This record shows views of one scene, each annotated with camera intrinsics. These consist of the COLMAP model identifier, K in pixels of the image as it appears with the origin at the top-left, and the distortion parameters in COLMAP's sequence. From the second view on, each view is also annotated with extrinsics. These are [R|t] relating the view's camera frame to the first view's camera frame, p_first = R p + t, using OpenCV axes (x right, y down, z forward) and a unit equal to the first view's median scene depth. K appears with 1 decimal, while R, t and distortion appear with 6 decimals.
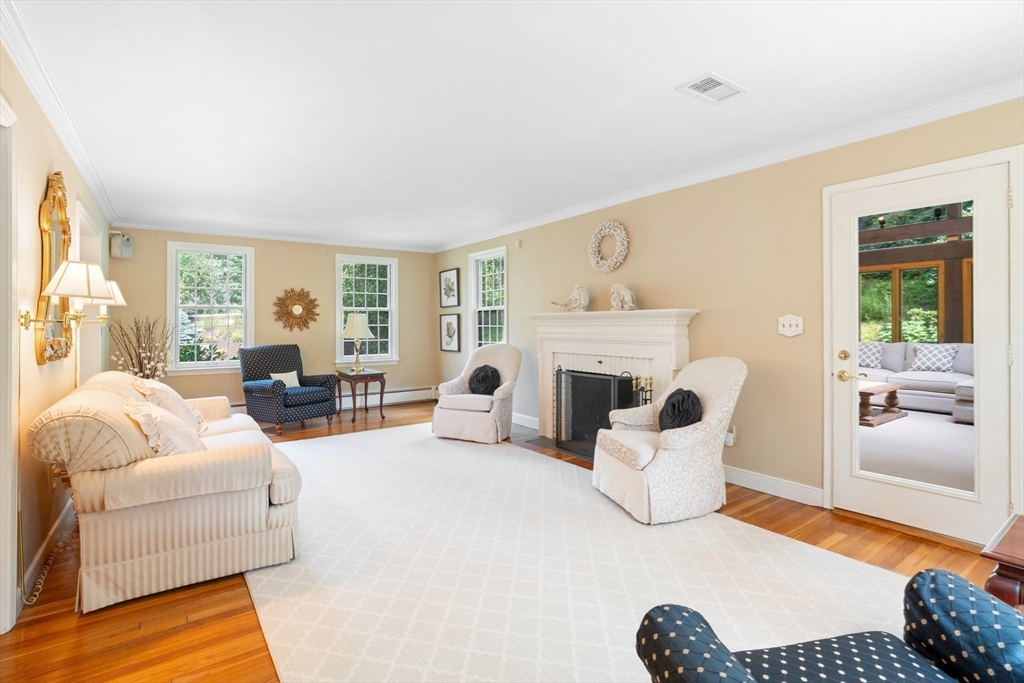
lens RADIAL K [[486.9, 0, 506.5], [0, 486.9, 327.9], [0, 0, 1]] dist [-0.002786, -0.000557]
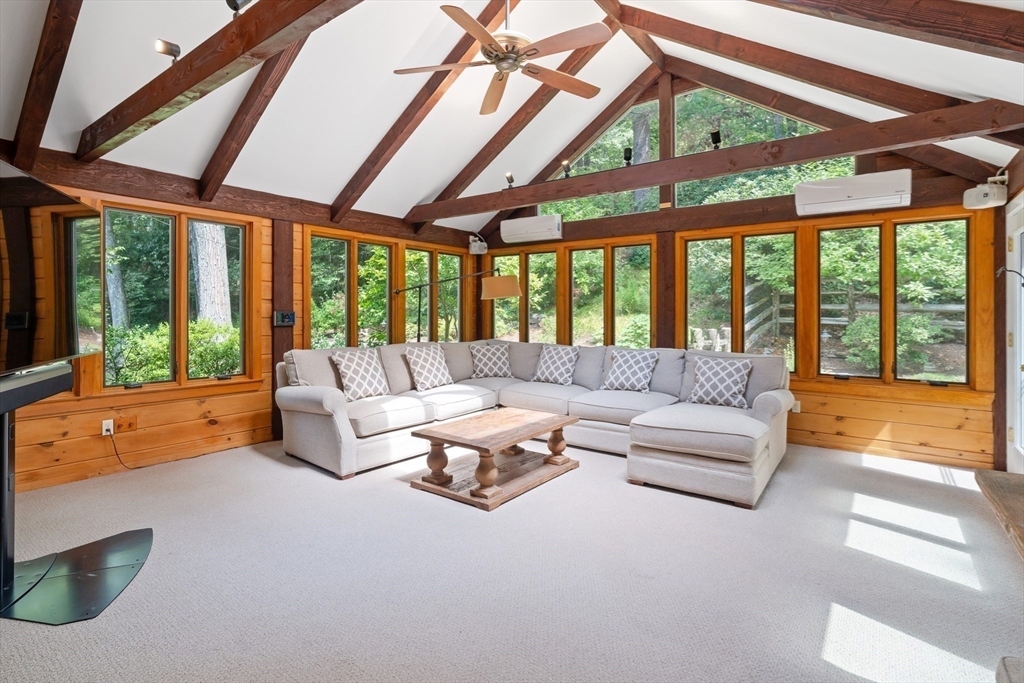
lens RADIAL K [[486.9, 0, 506.5], [0, 486.9, 327.9], [0, 0, 1]] dist [-0.002786, -0.000557]
pose [[0.954170, -0.002214, 0.299256, 0.512123], [-0.003456, 0.999824, 0.018416, -0.010742], [-0.299244, -0.018607, 0.953995, 0.398225]]
